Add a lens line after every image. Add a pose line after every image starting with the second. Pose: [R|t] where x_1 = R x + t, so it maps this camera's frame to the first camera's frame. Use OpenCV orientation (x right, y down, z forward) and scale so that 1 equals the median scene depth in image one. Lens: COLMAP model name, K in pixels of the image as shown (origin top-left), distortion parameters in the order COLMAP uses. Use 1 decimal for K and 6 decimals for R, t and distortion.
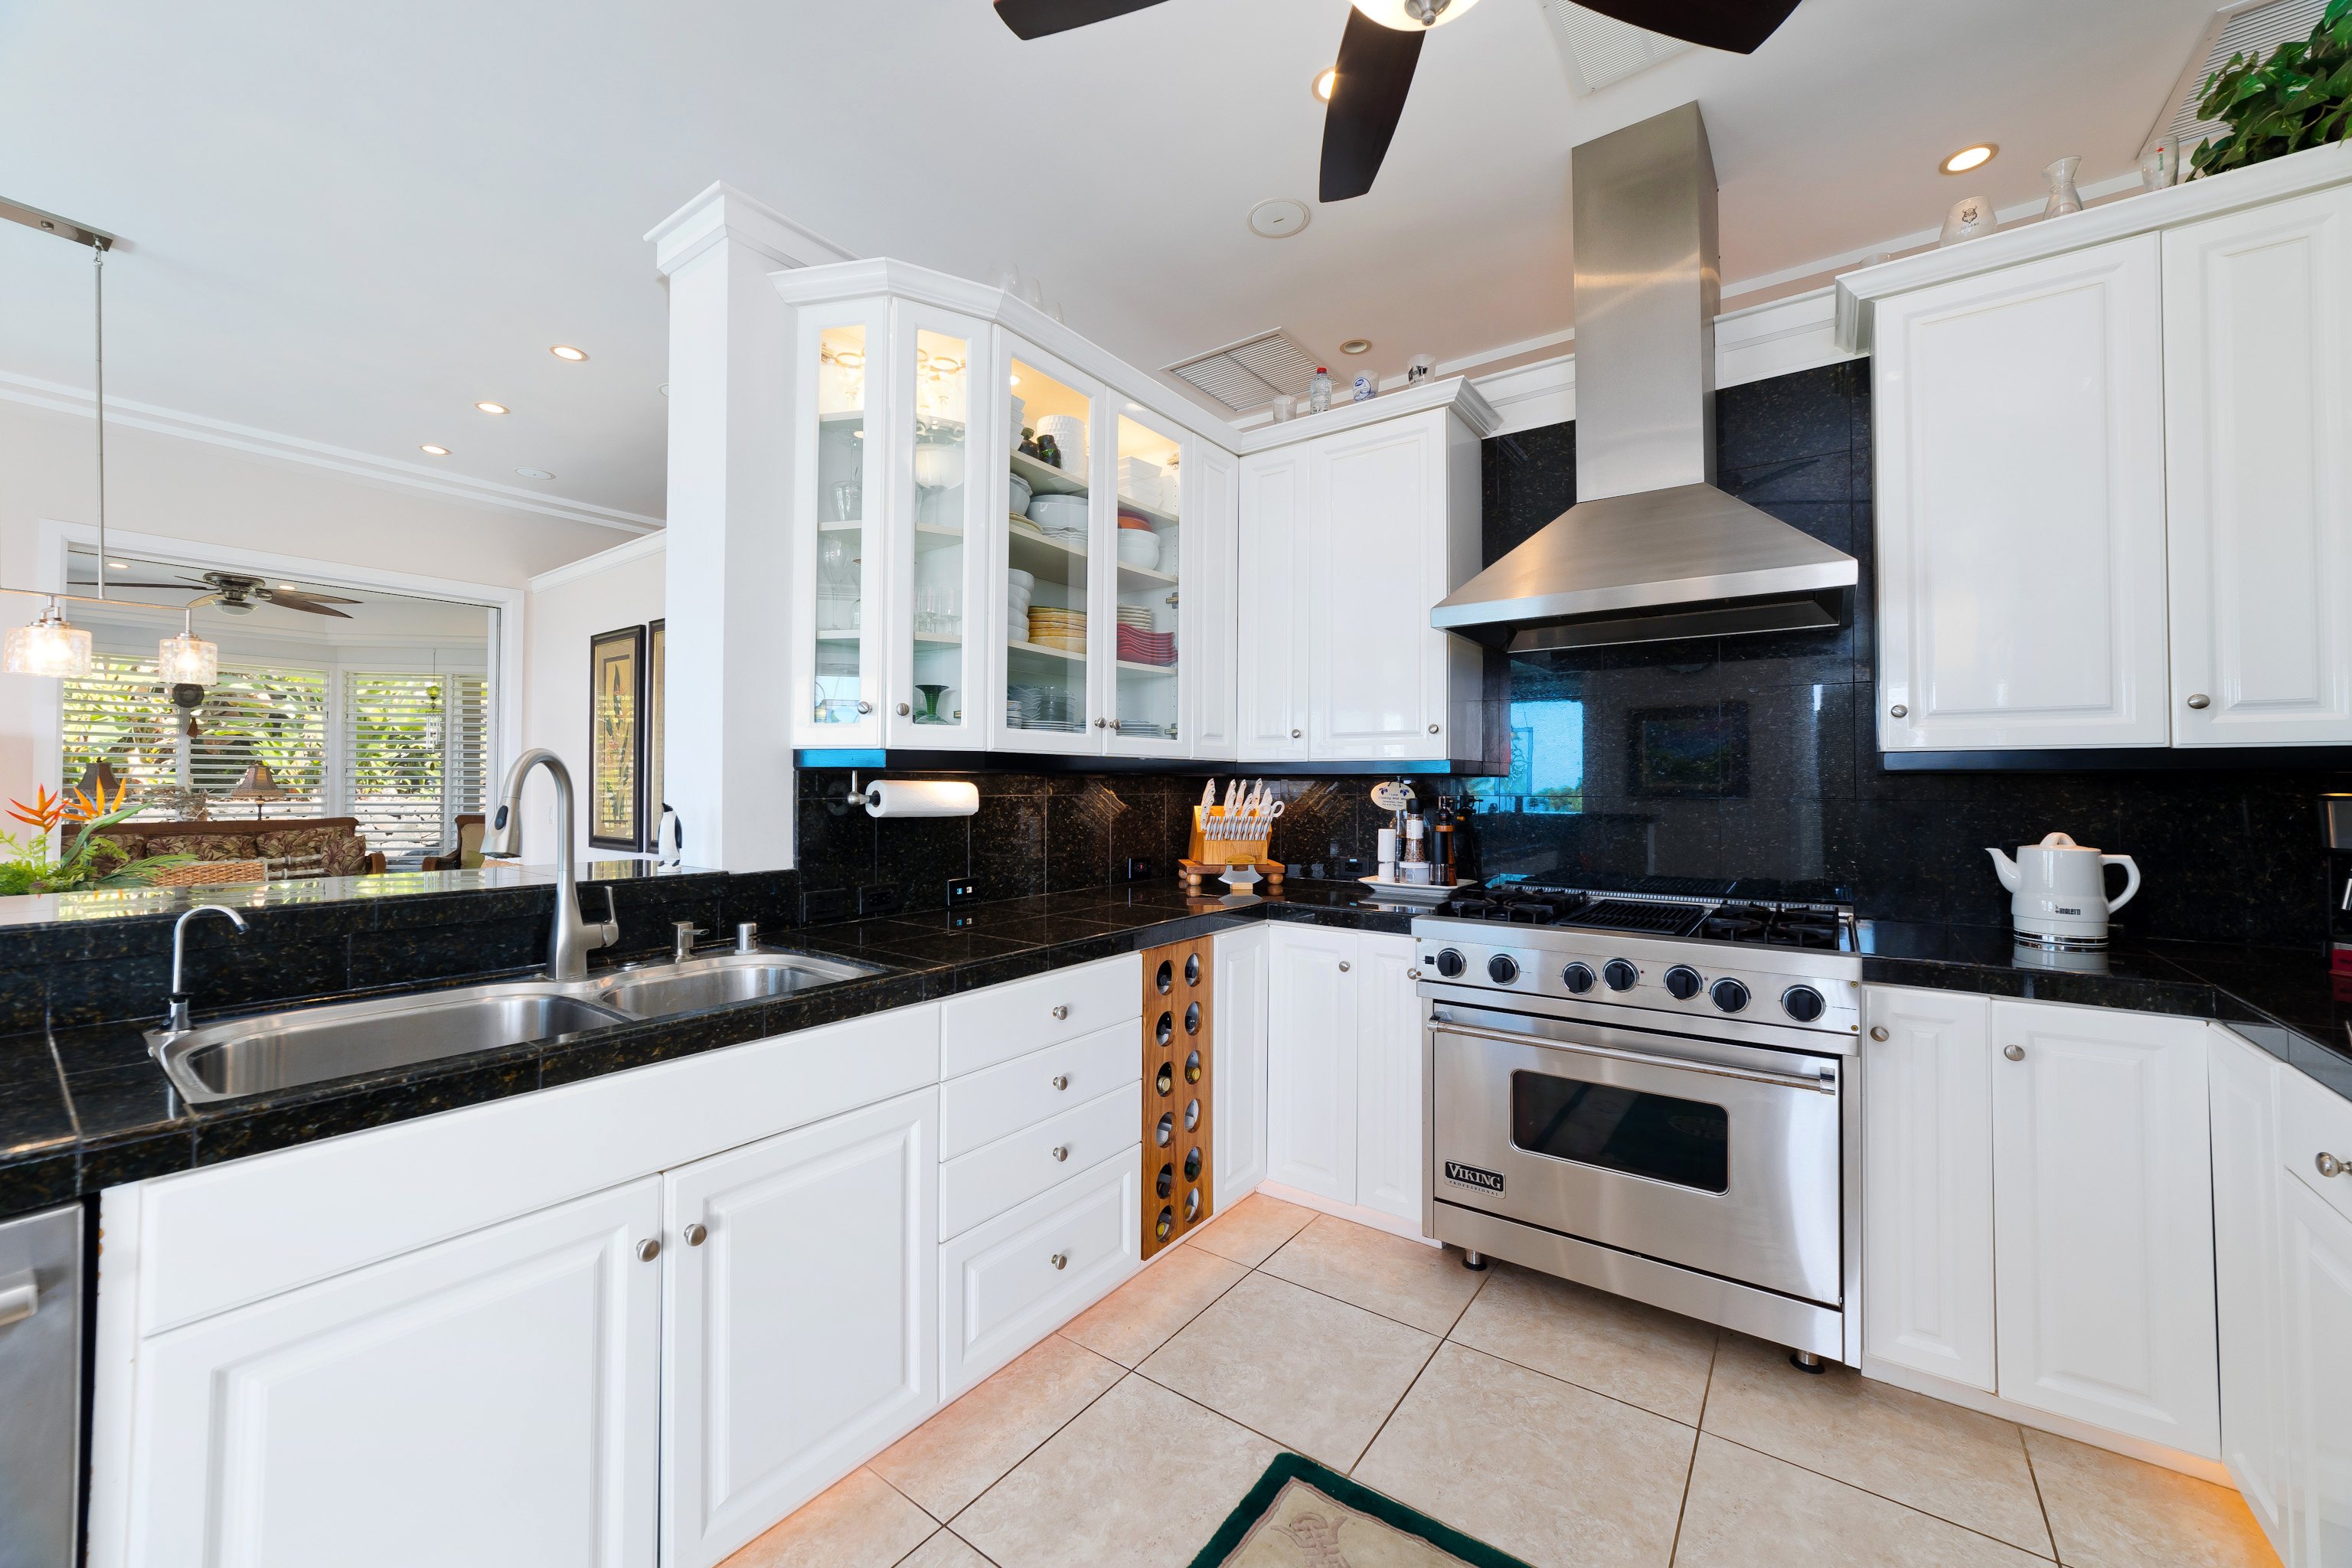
lens RADIAL K [[899.9, 0, 1182.0], [0, 899.9, 776.7], [0, 0, 1]] dist [-0.002268, 0.000414]
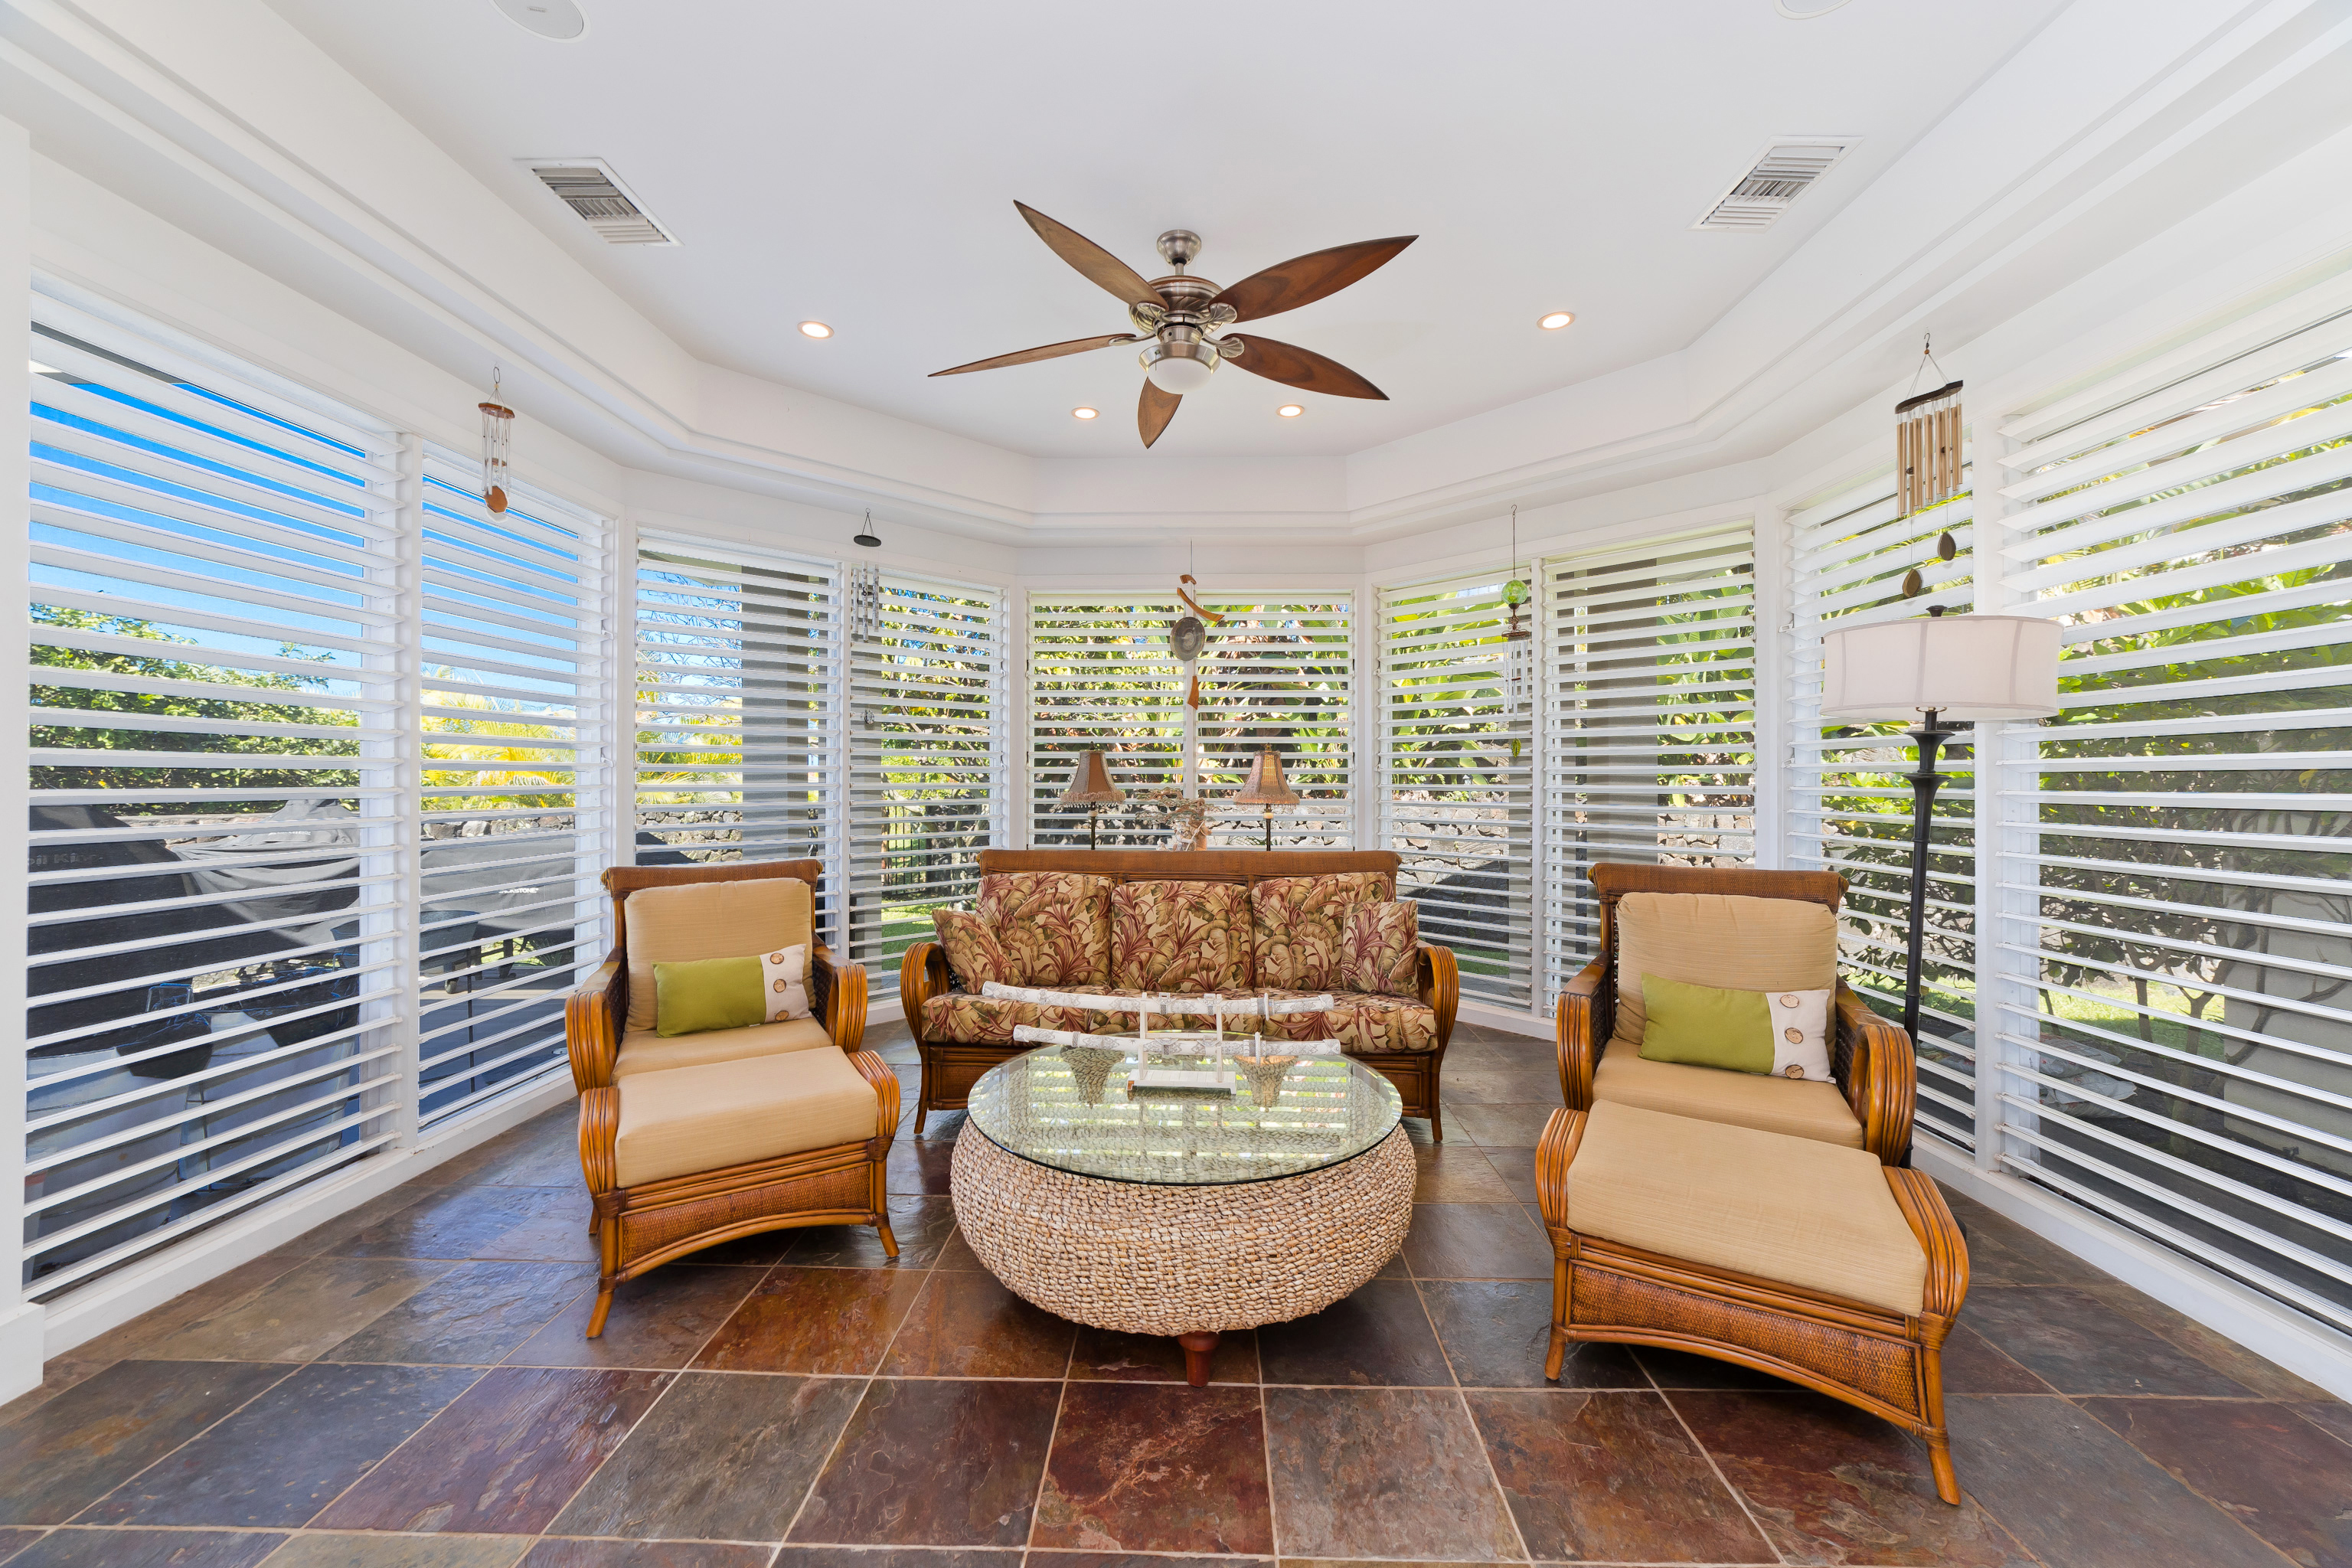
lens RADIAL K [[899.9, 0, 1173.8], [0, 899.9, 778.7], [0, 0, 1]] dist [-0.002268, 0.000414]
pose [[0.567780, -0.002435, -0.823176, -0.621415], [0.009482, 0.999949, 0.003582, 0.002754], [0.823125, -0.009839, 0.567774, 0.660411]]
